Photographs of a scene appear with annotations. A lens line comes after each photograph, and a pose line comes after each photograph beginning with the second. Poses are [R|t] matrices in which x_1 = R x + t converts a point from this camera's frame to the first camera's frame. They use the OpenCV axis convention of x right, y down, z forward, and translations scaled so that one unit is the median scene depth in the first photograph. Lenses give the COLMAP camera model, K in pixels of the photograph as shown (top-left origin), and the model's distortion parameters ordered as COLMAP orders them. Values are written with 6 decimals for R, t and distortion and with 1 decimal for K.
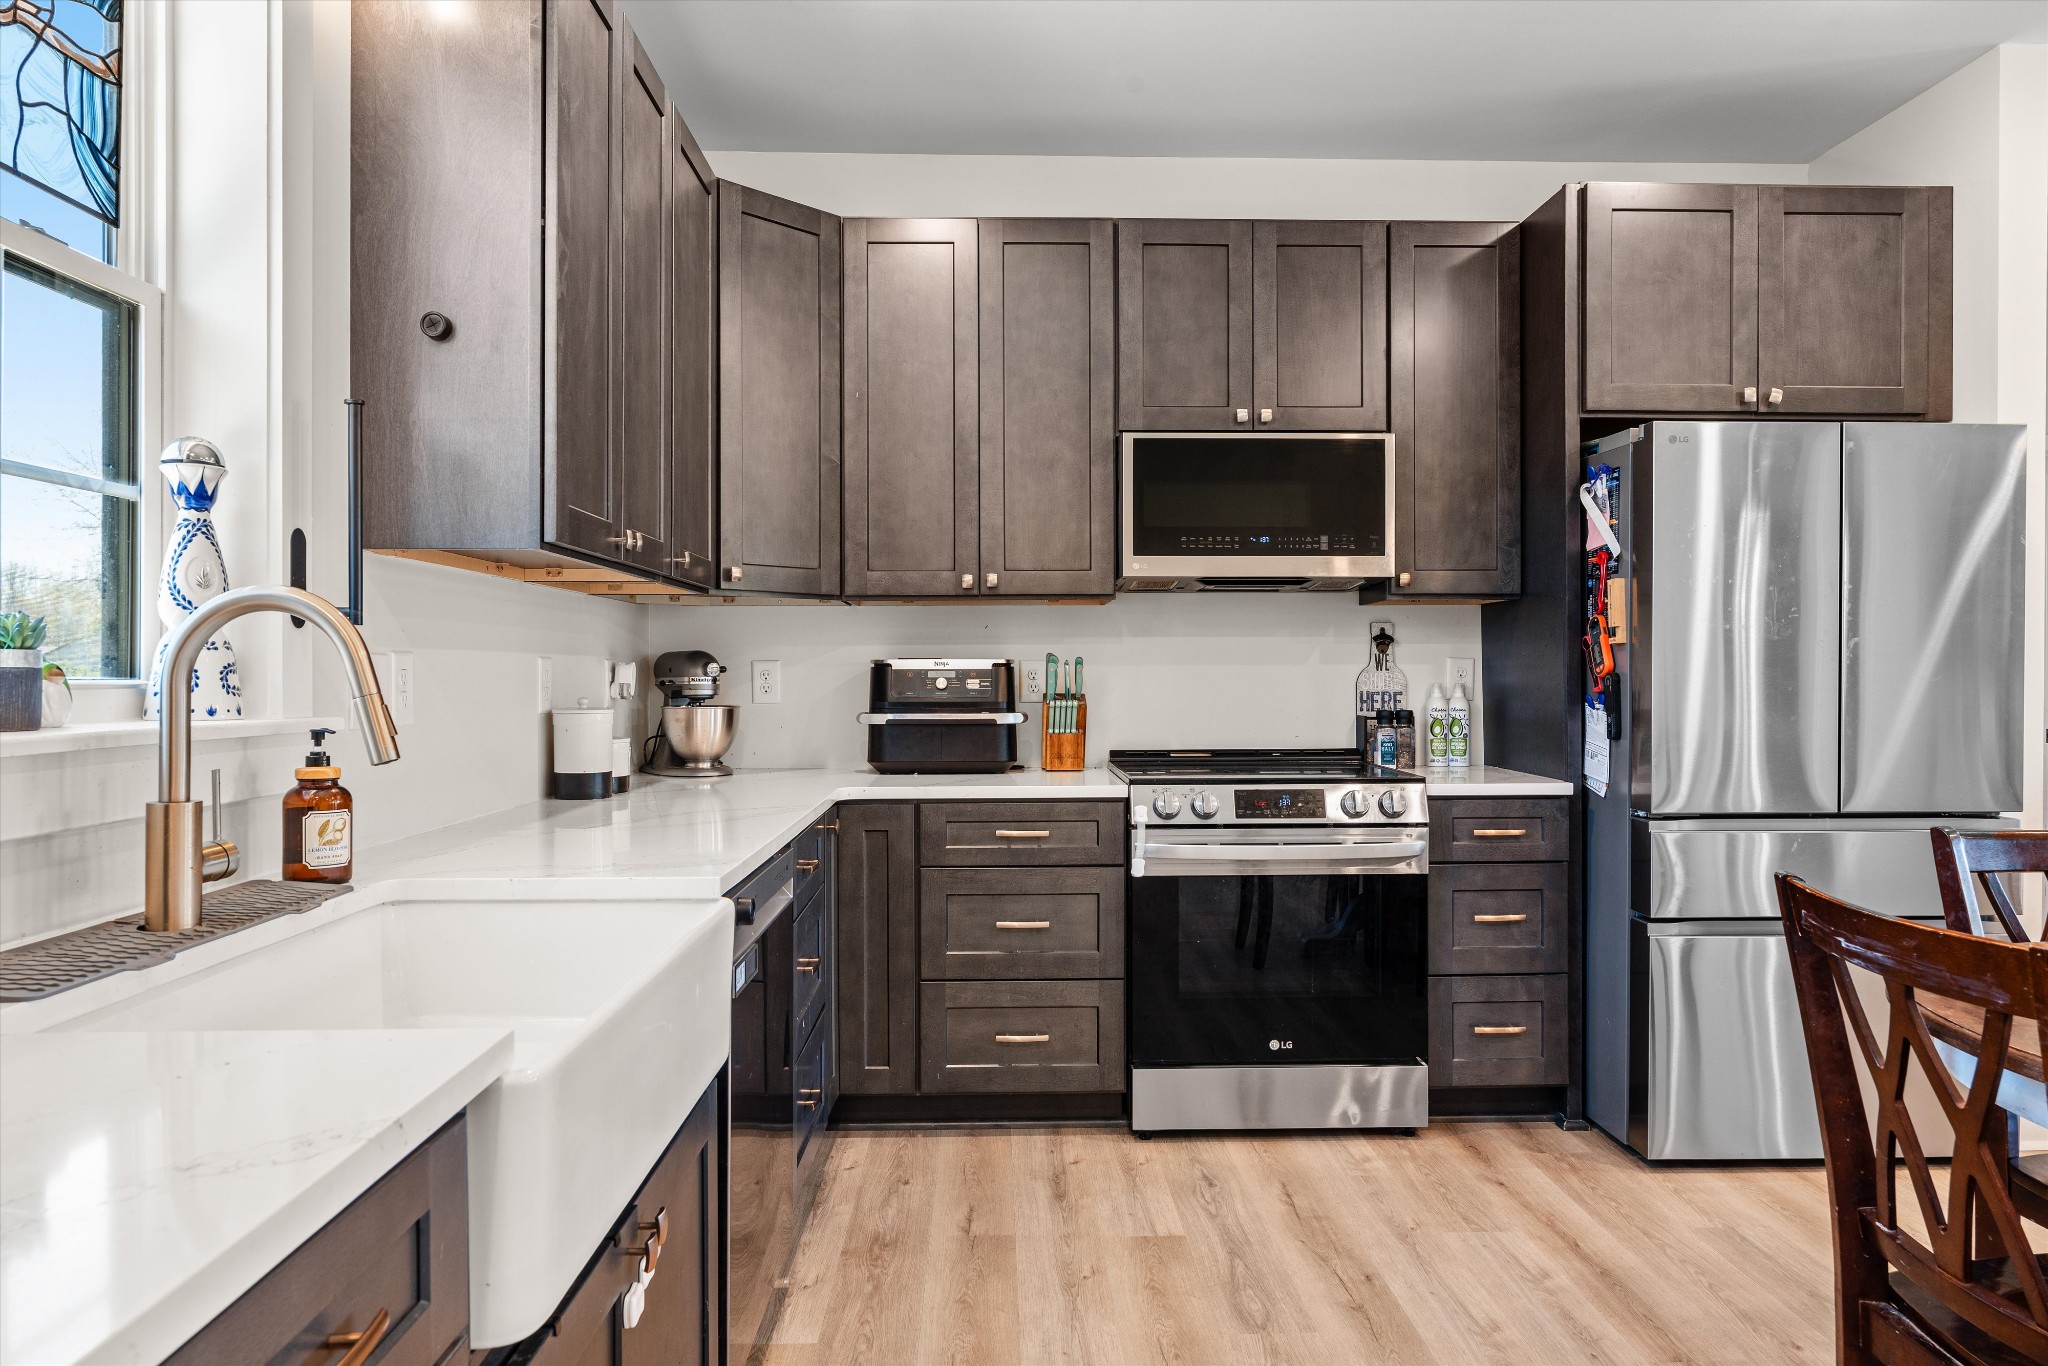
lens RADIAL K [[1311.5, 0, 1024.0], [0, 1311.5, 683.0], [0, 0, 1]] dist [-0.003008, 0.003084]
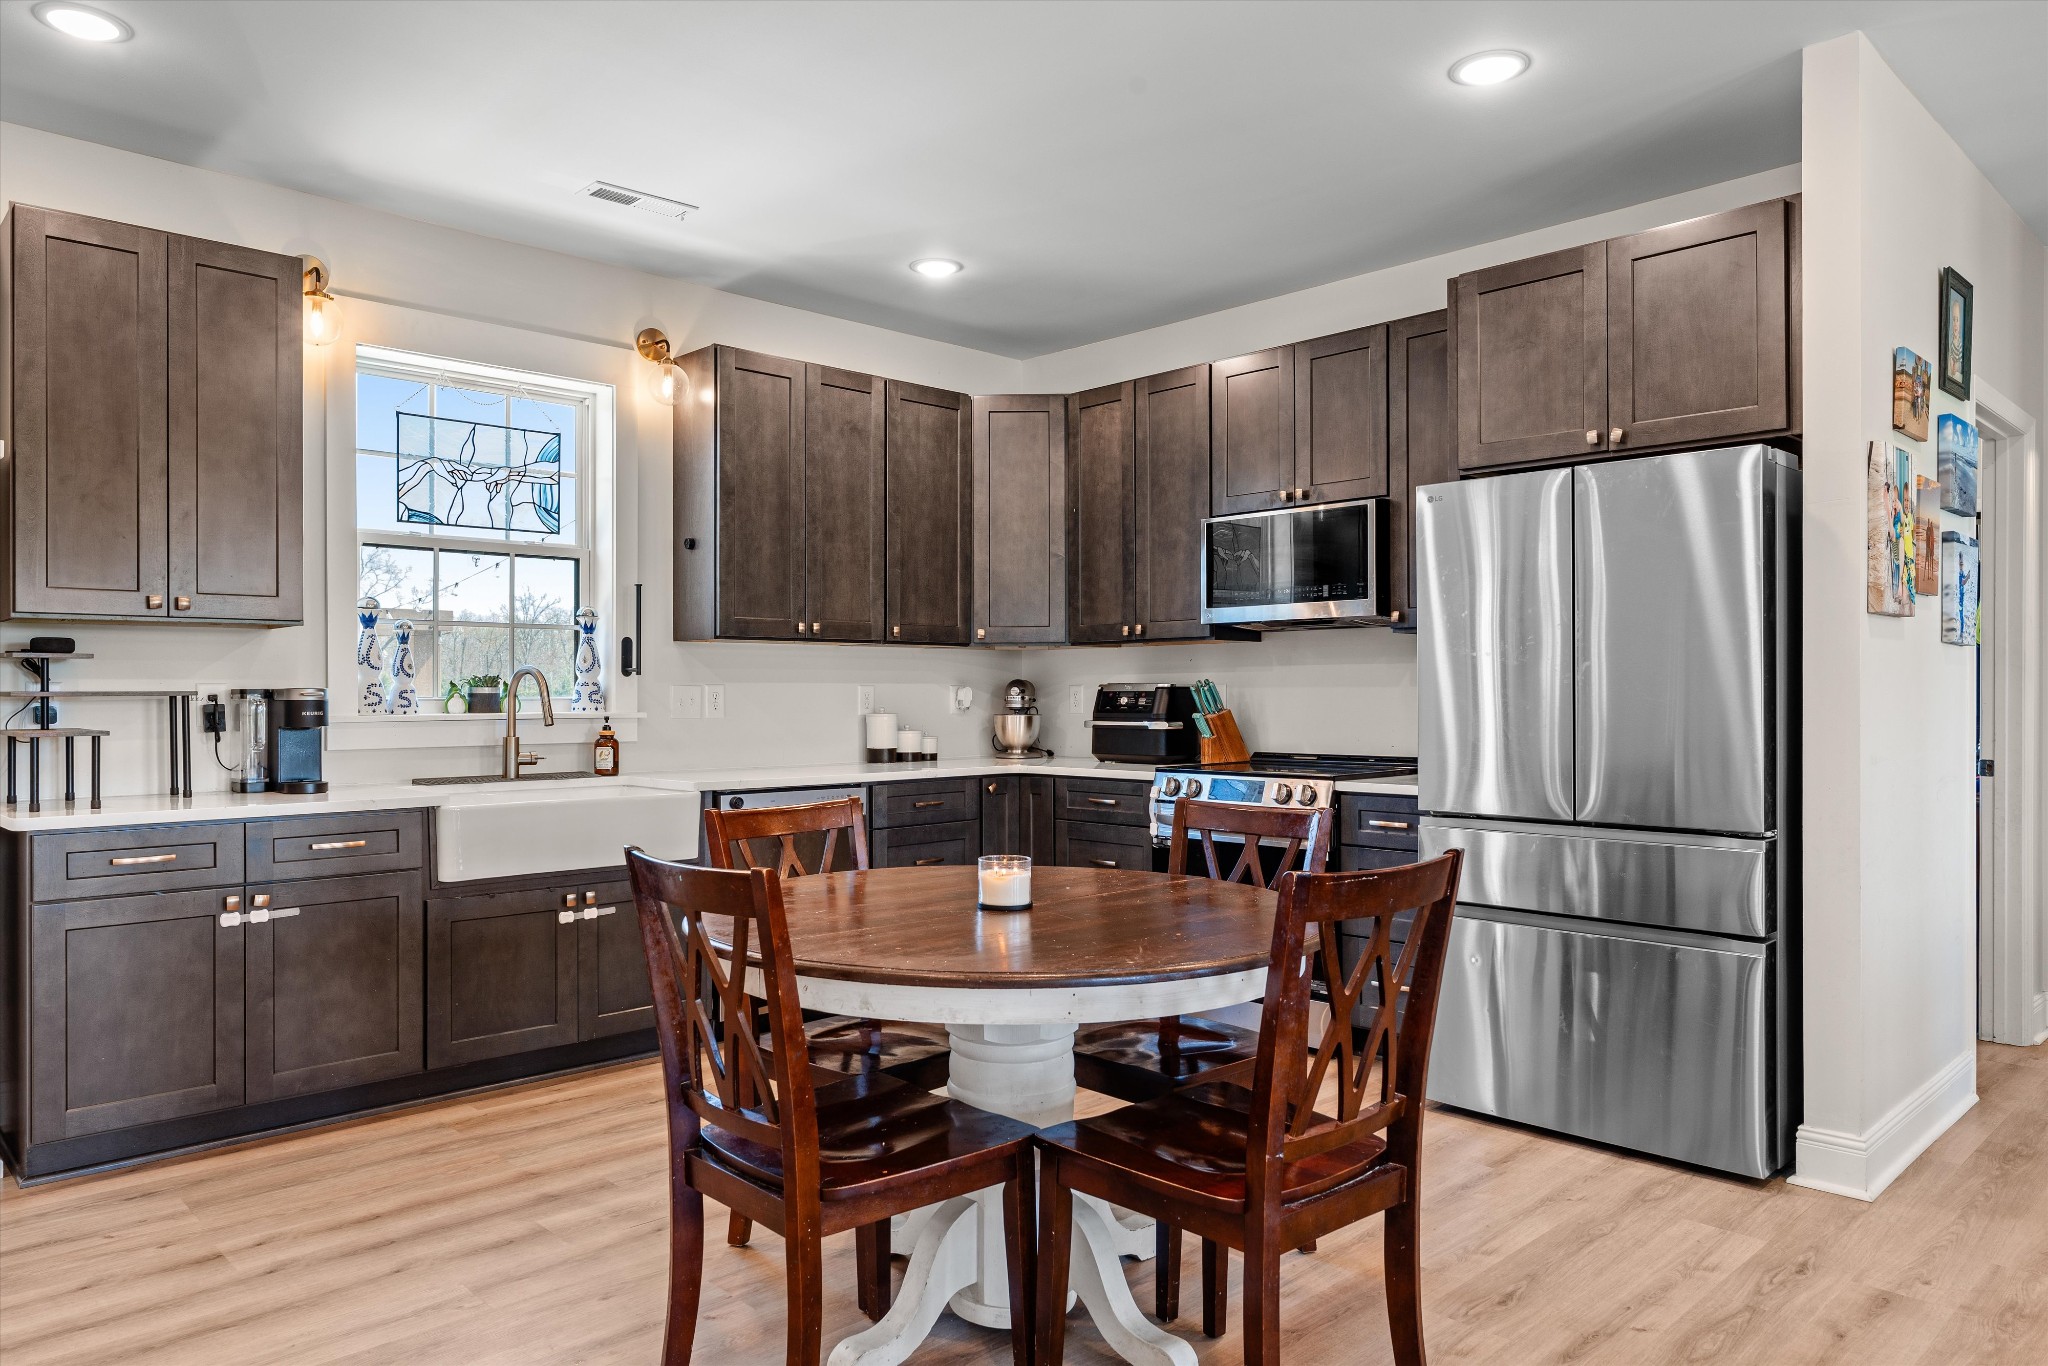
lens RADIAL K [[1337.1, 0, 1024.0], [0, 1337.1, 683.0], [0, 0, 1]] dist [-0.002558, -0.001198]
pose [[0.673932, -0.005975, -0.738770, 1.041906], [-0.004129, 0.999921, -0.011853, -0.001367], [0.738782, 0.011039, 0.673854, -0.090326]]
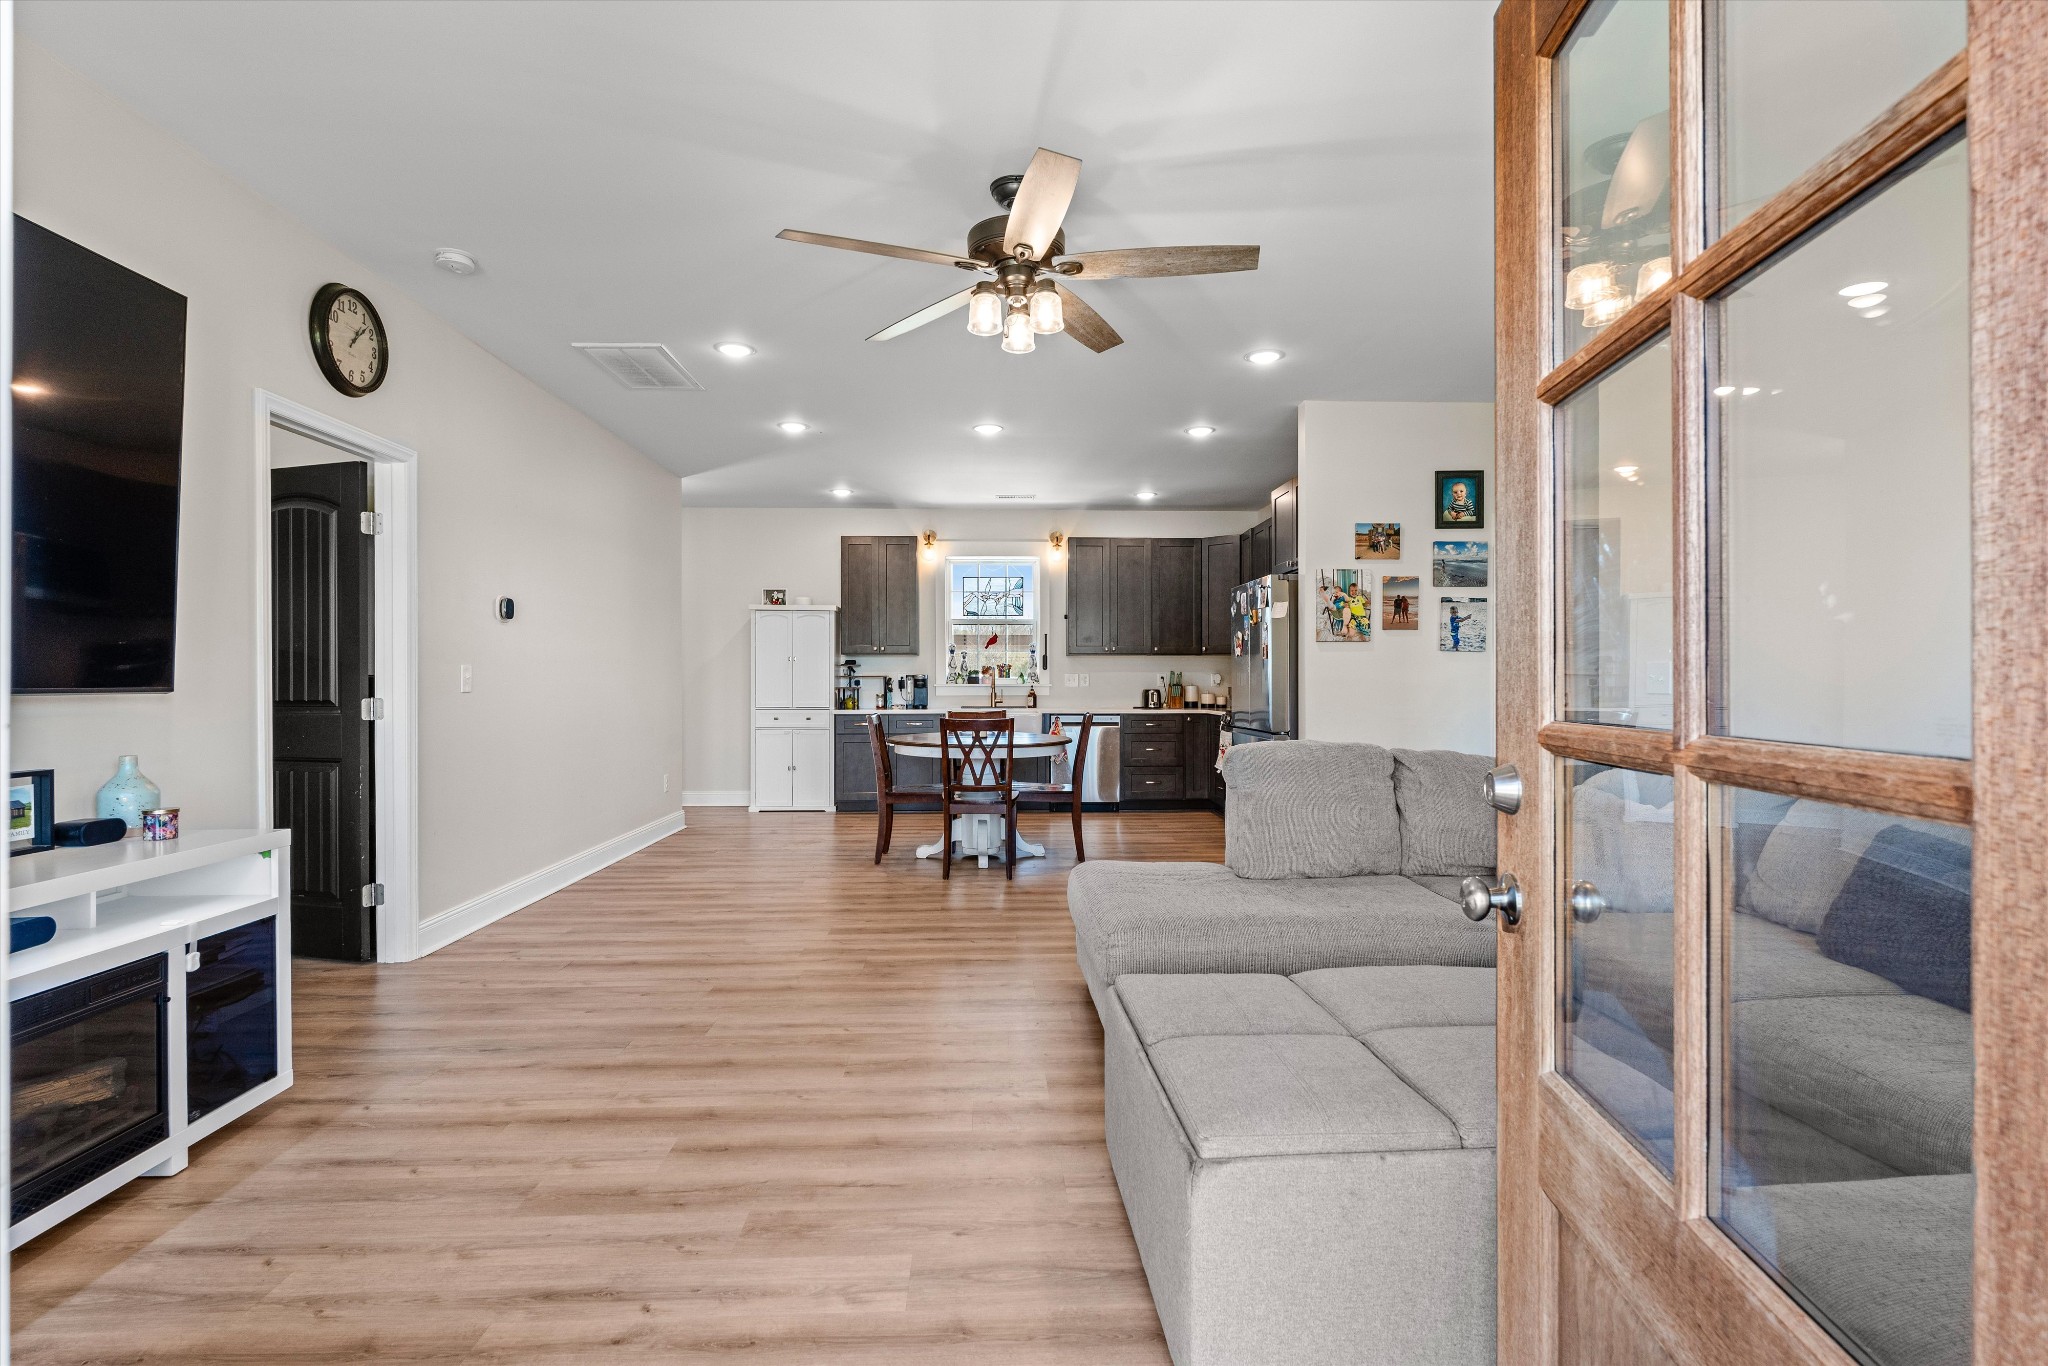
lens RADIAL K [[964.5, 0, 1024.0], [0, 964.5, 683.0], [0, 0, 1]] dist [-0.000499, -0.000051]
pose [[0.025522, -0.000014, -0.999674, 2.374053], [-0.007476, 0.999972, -0.000205, 0.012793], [0.999646, 0.007479, 0.025521, 0.451518]]
